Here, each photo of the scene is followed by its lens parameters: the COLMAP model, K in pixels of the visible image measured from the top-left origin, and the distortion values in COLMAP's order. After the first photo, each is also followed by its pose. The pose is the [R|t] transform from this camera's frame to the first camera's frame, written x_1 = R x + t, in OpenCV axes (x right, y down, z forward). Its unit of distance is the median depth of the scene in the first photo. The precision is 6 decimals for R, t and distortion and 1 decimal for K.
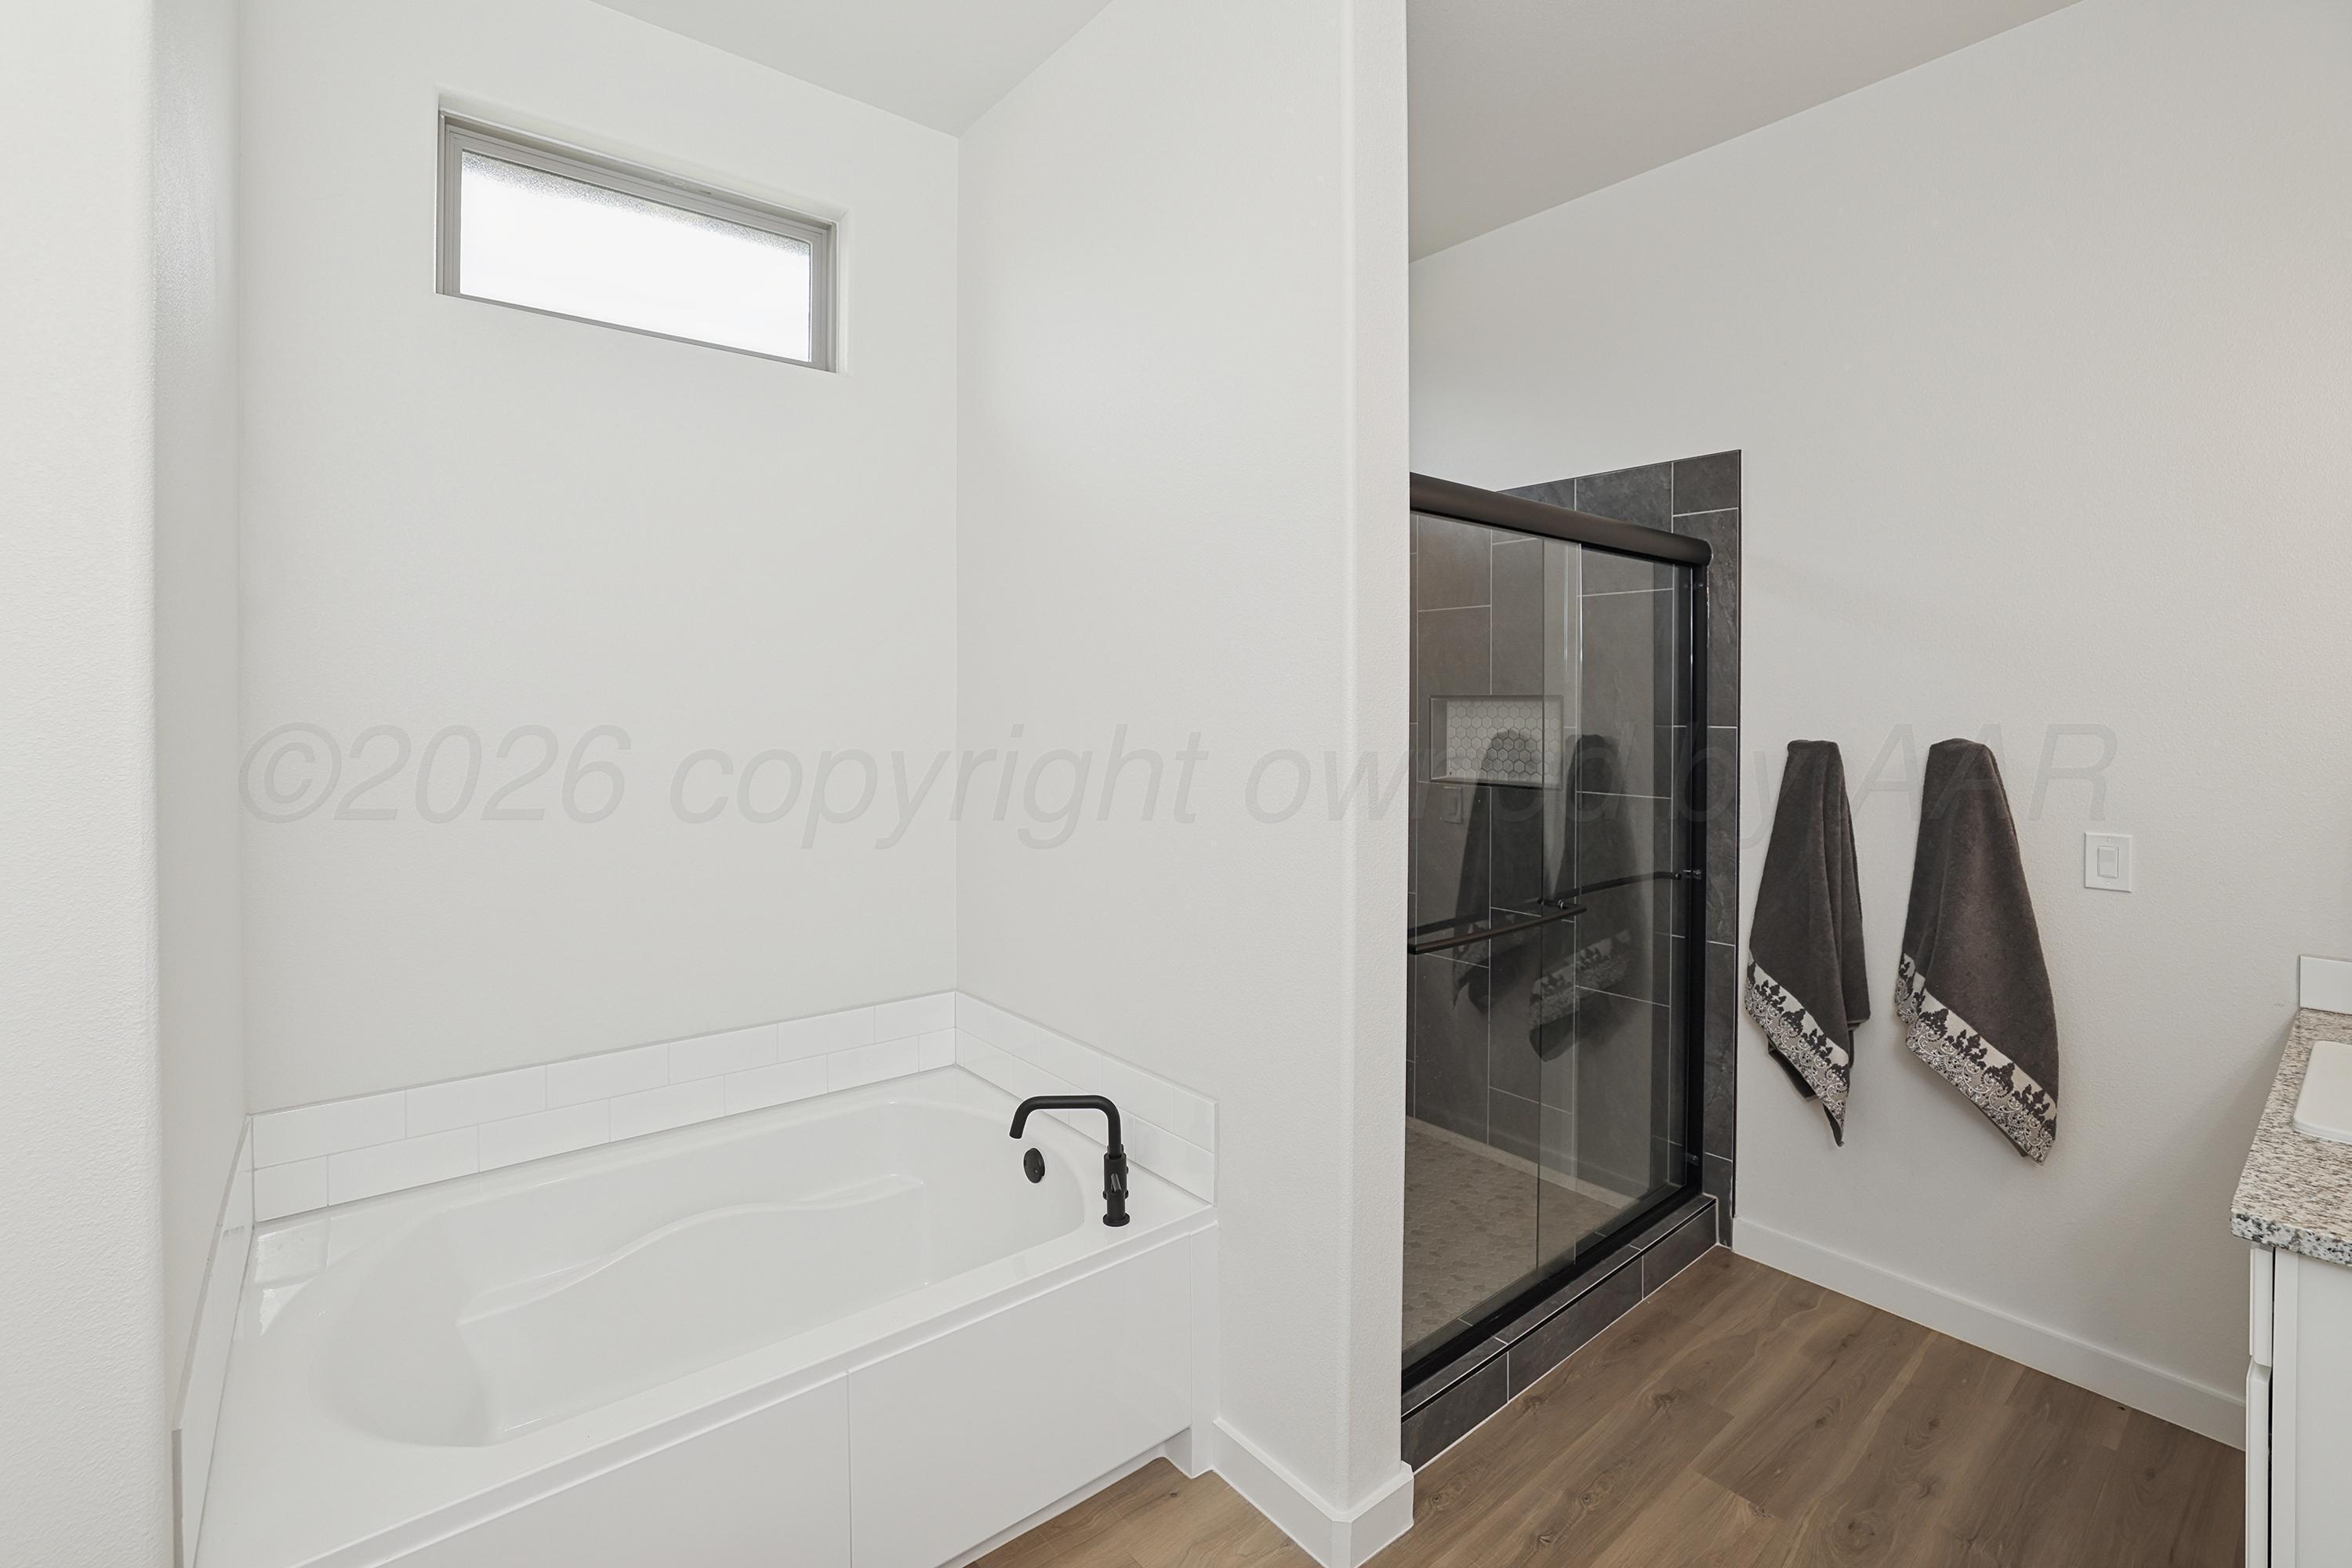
lens RADIAL K [[1027.3, 0, 1171.2], [0, 1027.3, 717.9], [0, 0, 1]] dist [-0.039264, 0.012187]
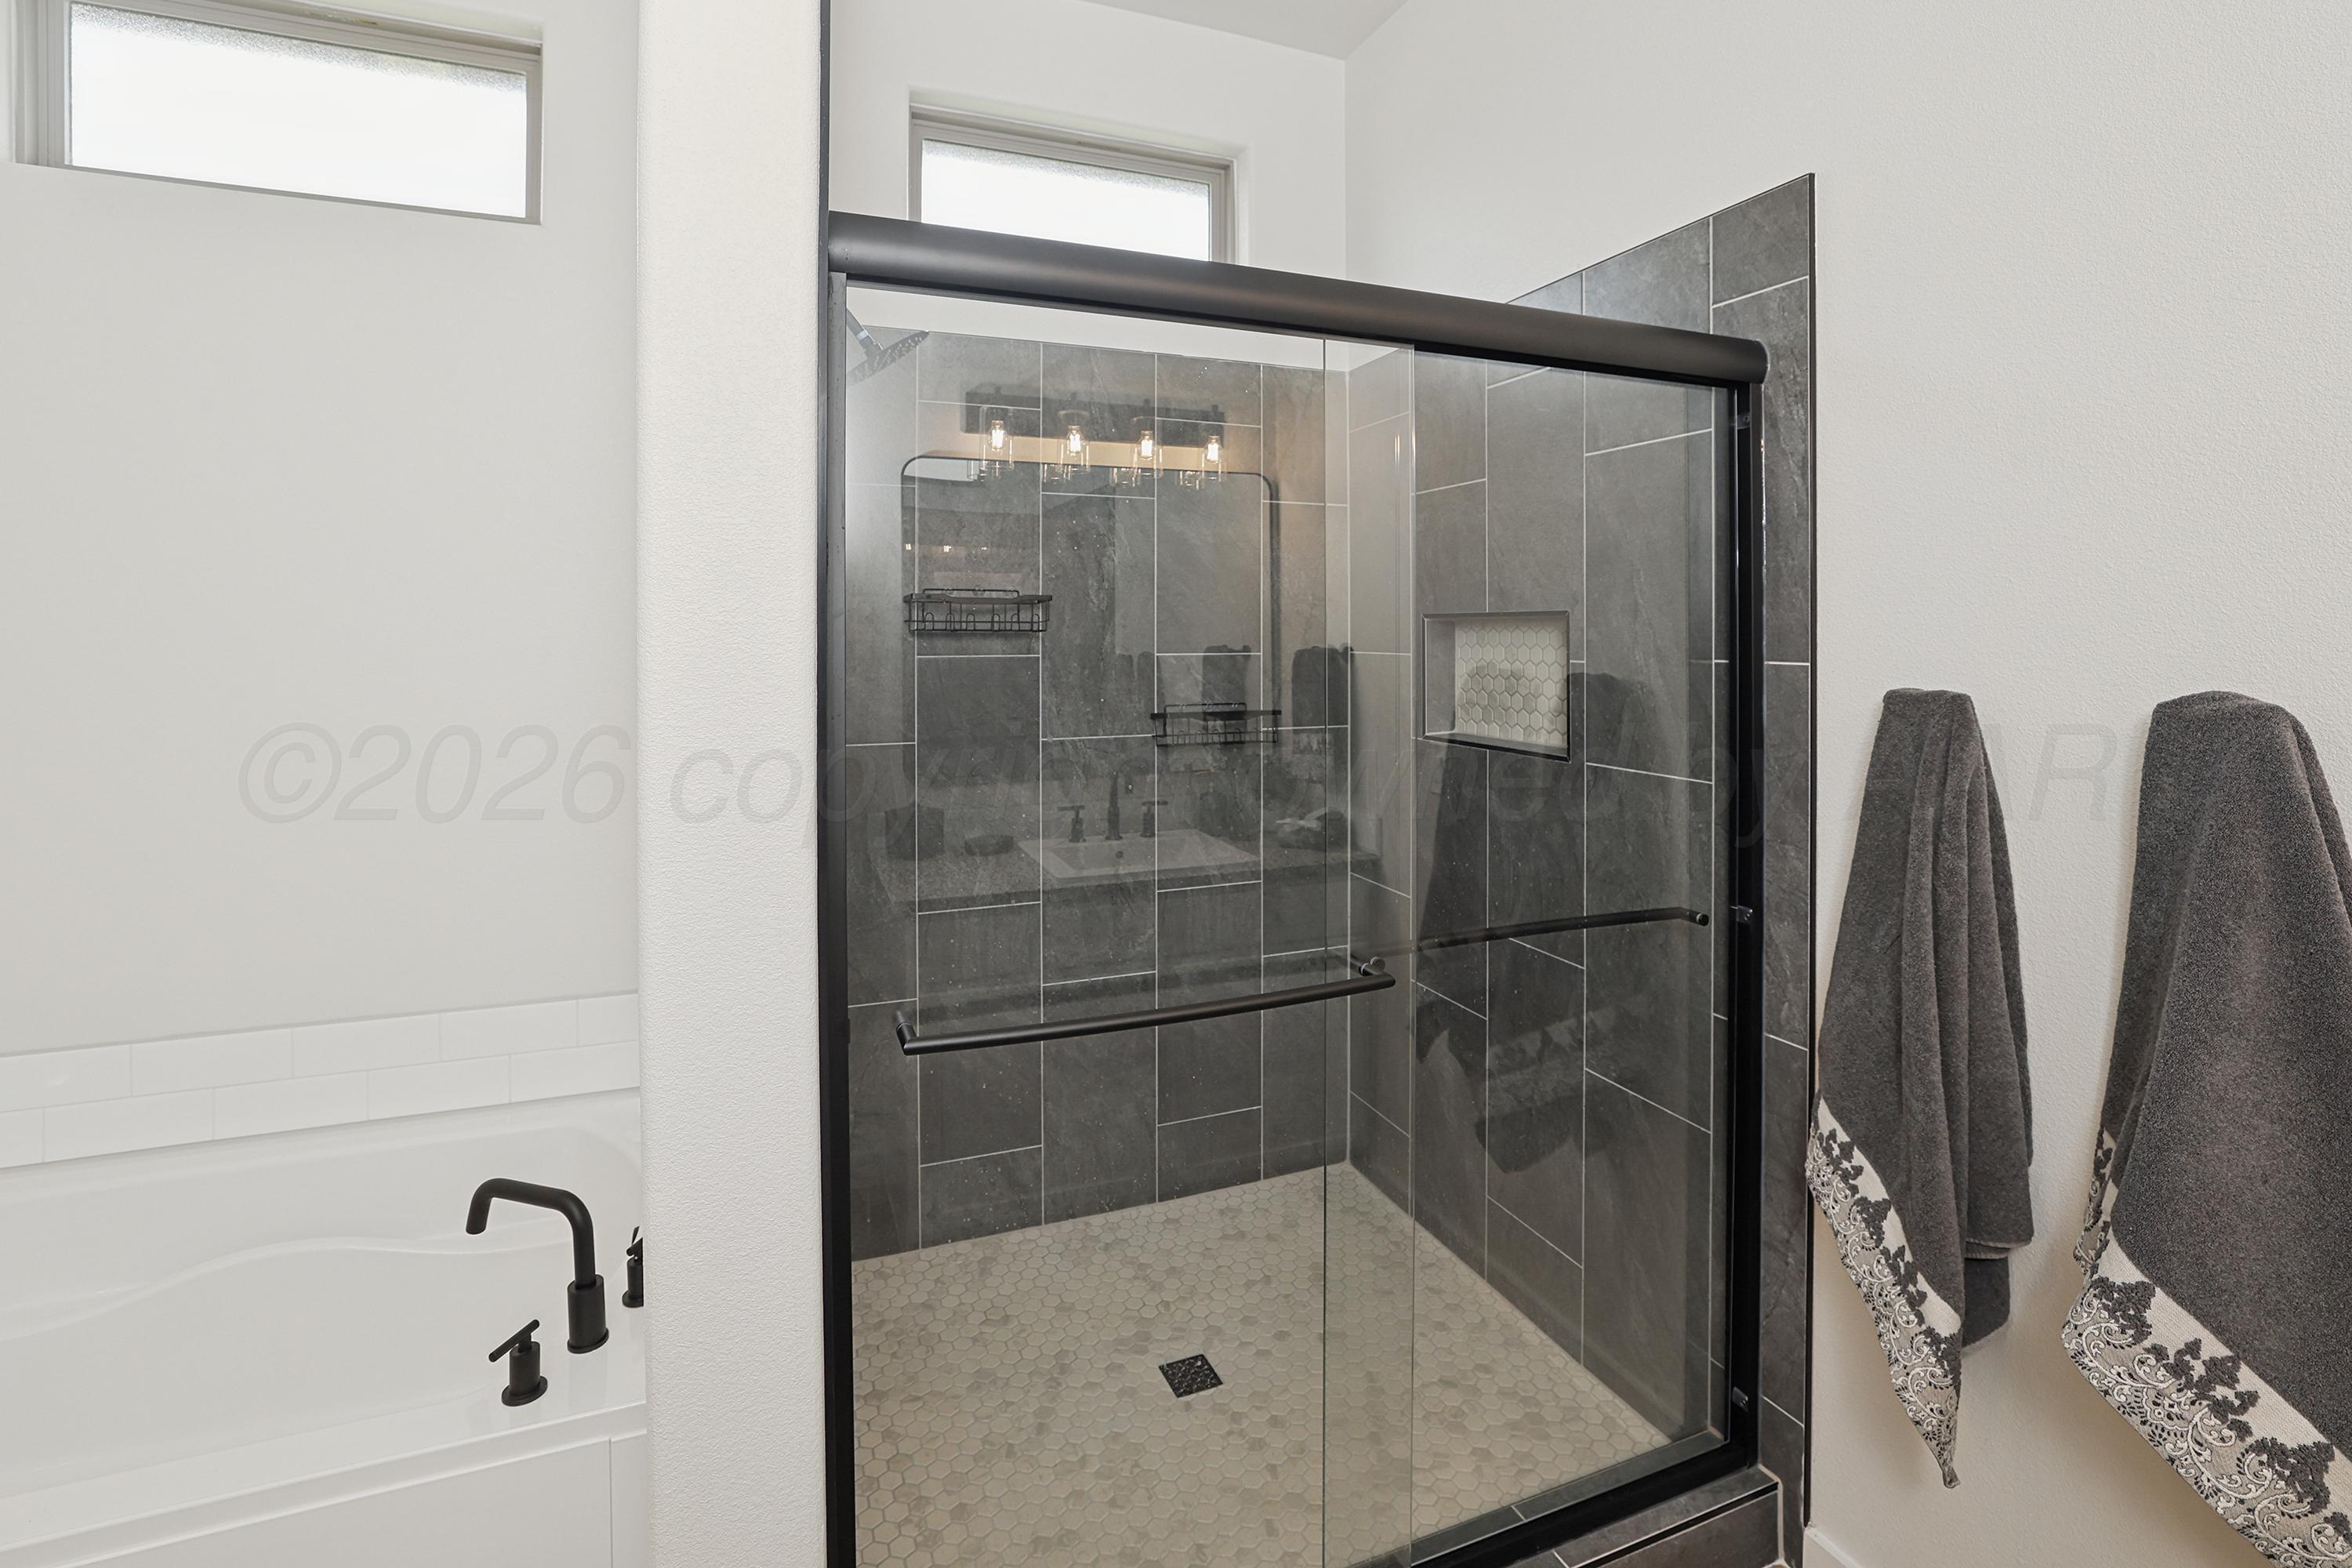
lens RADIAL K [[1004.3, 0, 1291.3], [0, 1004.3, 644.2], [0, 0, 1]] dist [-0.031924, 0.008163]
pose [[0.955055, 0.001770, -0.296423, 0.468736], [-0.003368, 0.999982, -0.004880, 0.001905], [0.296410, 0.005659, 0.955044, 0.405932]]
